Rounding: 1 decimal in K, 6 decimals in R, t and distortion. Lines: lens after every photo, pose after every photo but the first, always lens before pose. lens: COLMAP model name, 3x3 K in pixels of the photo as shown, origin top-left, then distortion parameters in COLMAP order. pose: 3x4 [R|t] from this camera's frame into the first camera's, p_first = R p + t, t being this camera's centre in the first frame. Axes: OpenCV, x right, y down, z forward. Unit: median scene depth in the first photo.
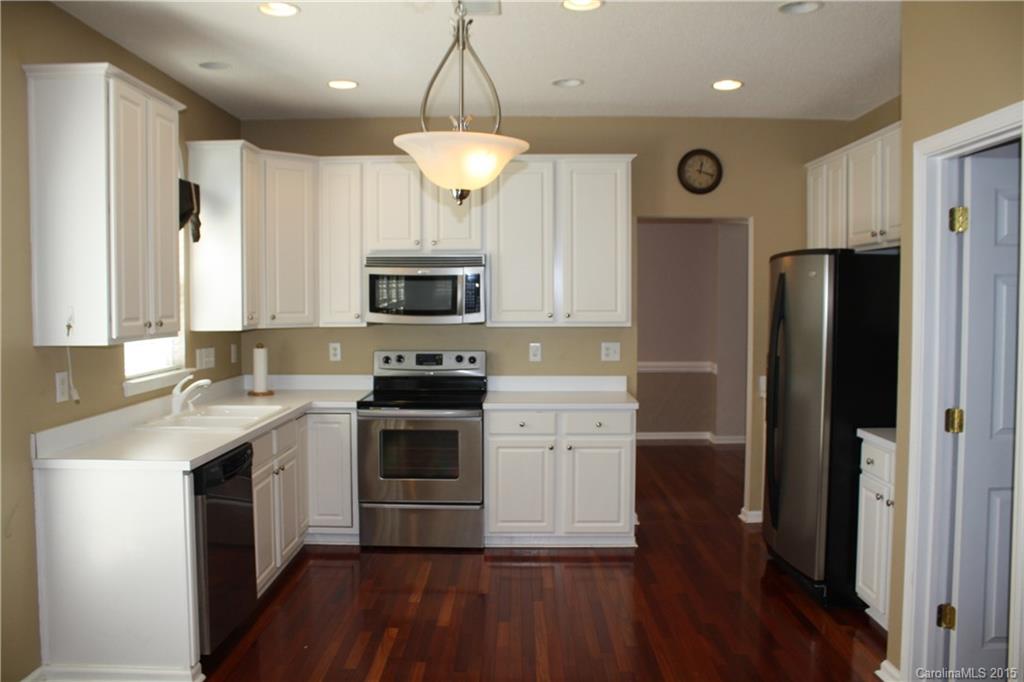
lens RADIAL K [[852.7, 0, 512.0], [0, 852.7, 341.0], [0, 0, 1]] dist [-0.150910, 0.146808]
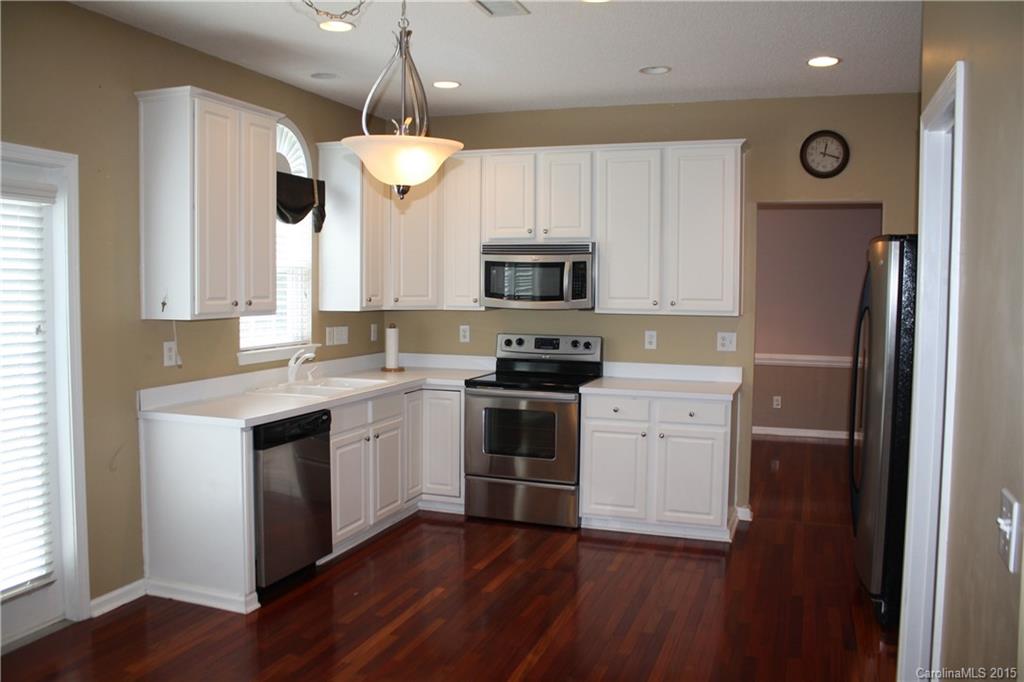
lens RADIAL K [[857.2, 0, 512.0], [0, 857.2, 341.0], [0, 0, 1]] dist [-0.112932, 0.016698]
pose [[0.947036, 0.031819, -0.319547, 0.215600], [-0.027180, 0.999451, 0.018967, -0.000148], [0.319975, -0.009277, 0.947380, -0.006033]]
